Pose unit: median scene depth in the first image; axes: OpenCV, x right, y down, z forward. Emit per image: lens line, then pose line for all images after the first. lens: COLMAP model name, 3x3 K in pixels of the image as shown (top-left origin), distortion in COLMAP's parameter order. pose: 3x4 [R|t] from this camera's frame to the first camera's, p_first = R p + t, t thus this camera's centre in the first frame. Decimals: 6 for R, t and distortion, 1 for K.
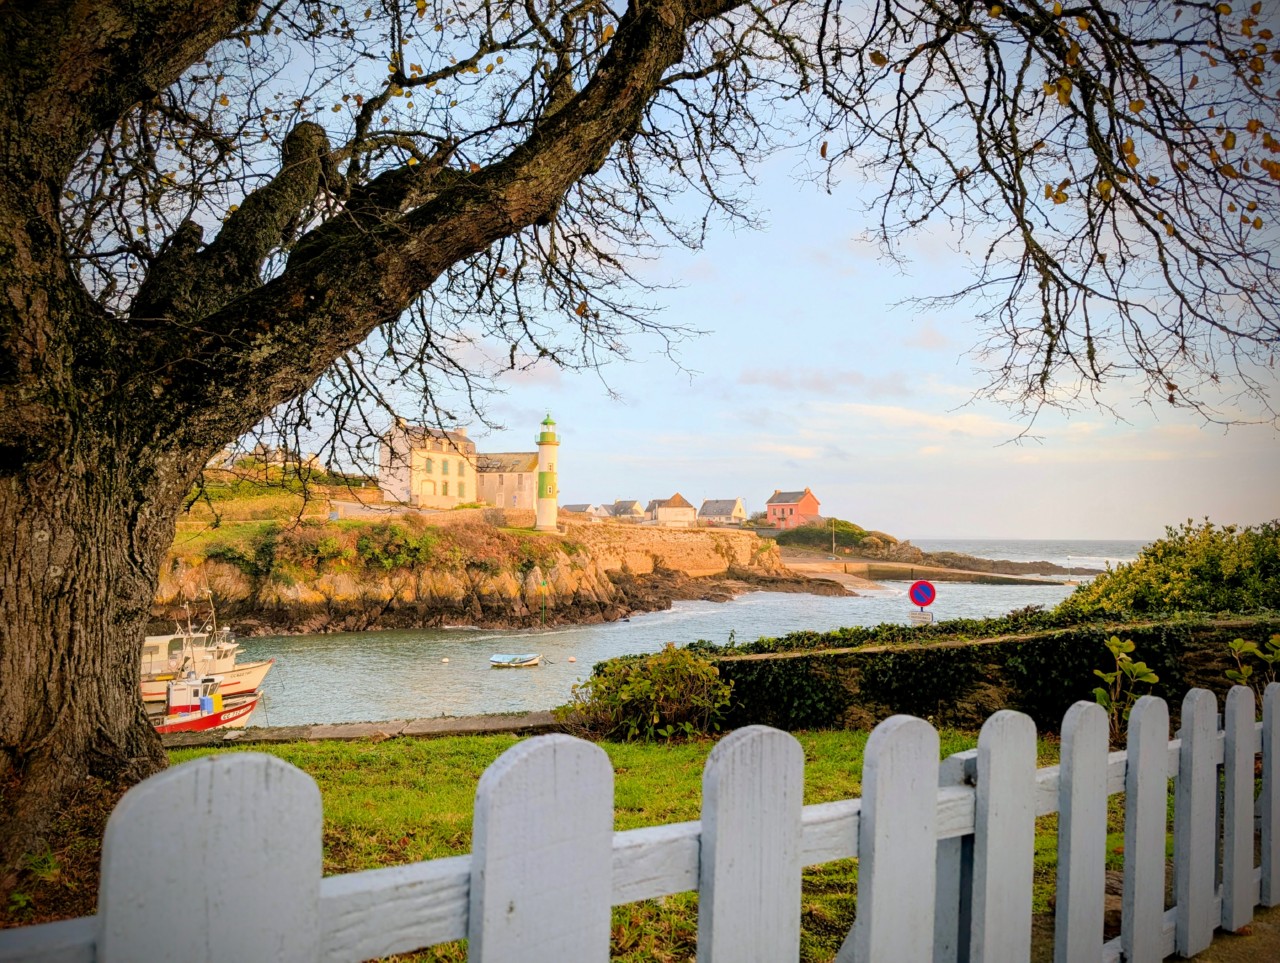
lens RADIAL K [[864.7, 0, 640.0], [0, 864.7, 481.5], [0, 0, 1]] dist [0.099955, -0.299196]
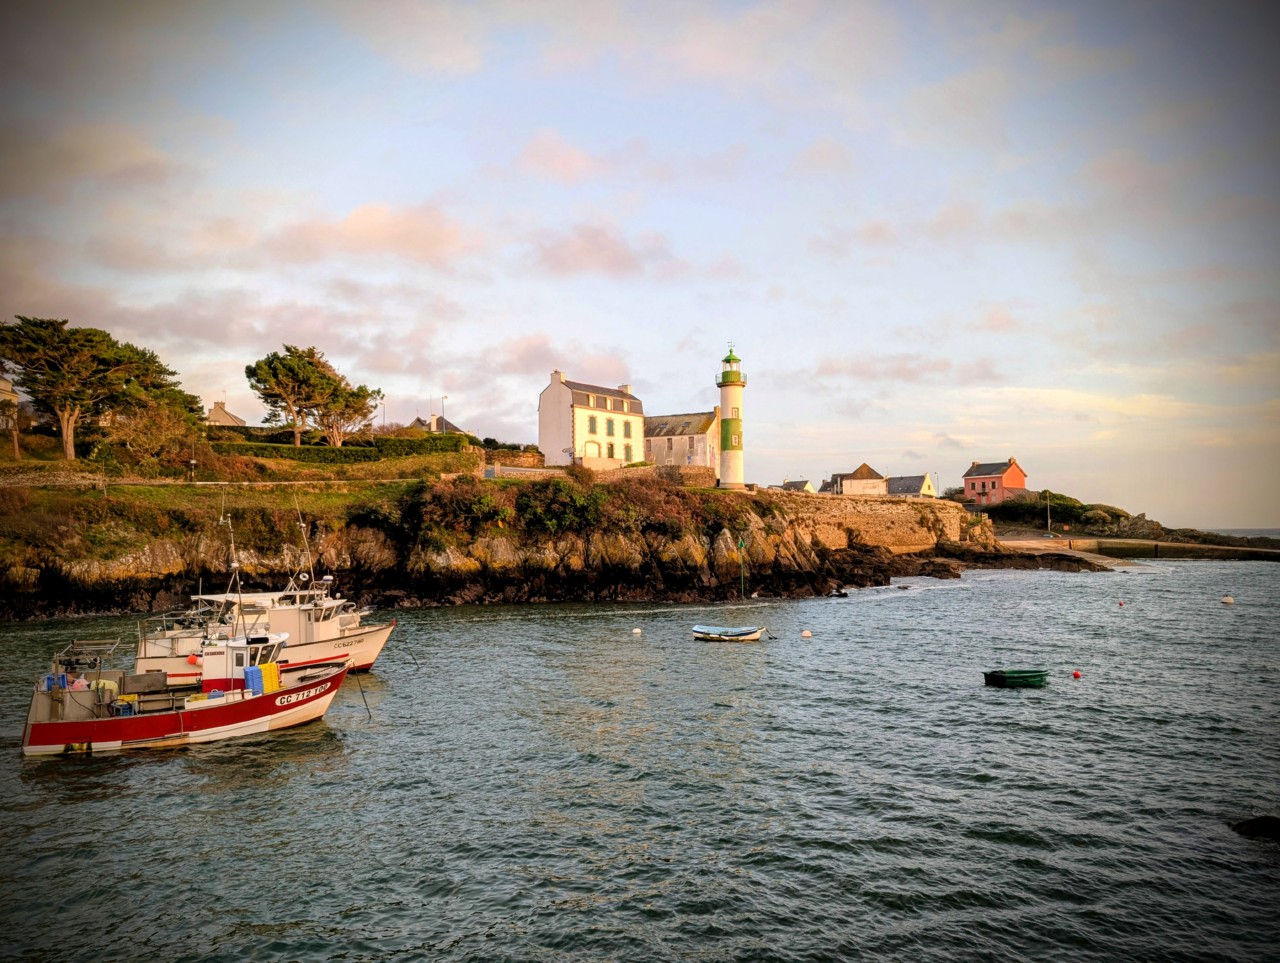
lens RADIAL K [[864.7, 0, 640.0], [0, 864.7, 481.5], [0, 0, 1]] dist [0.099955, -0.299196]
pose [[0.984185, -0.026700, -0.175121, -0.056094], [0.027229, 0.999629, 0.000621, 0.051951], [0.175039, -0.005379, 0.984547, 0.186320]]
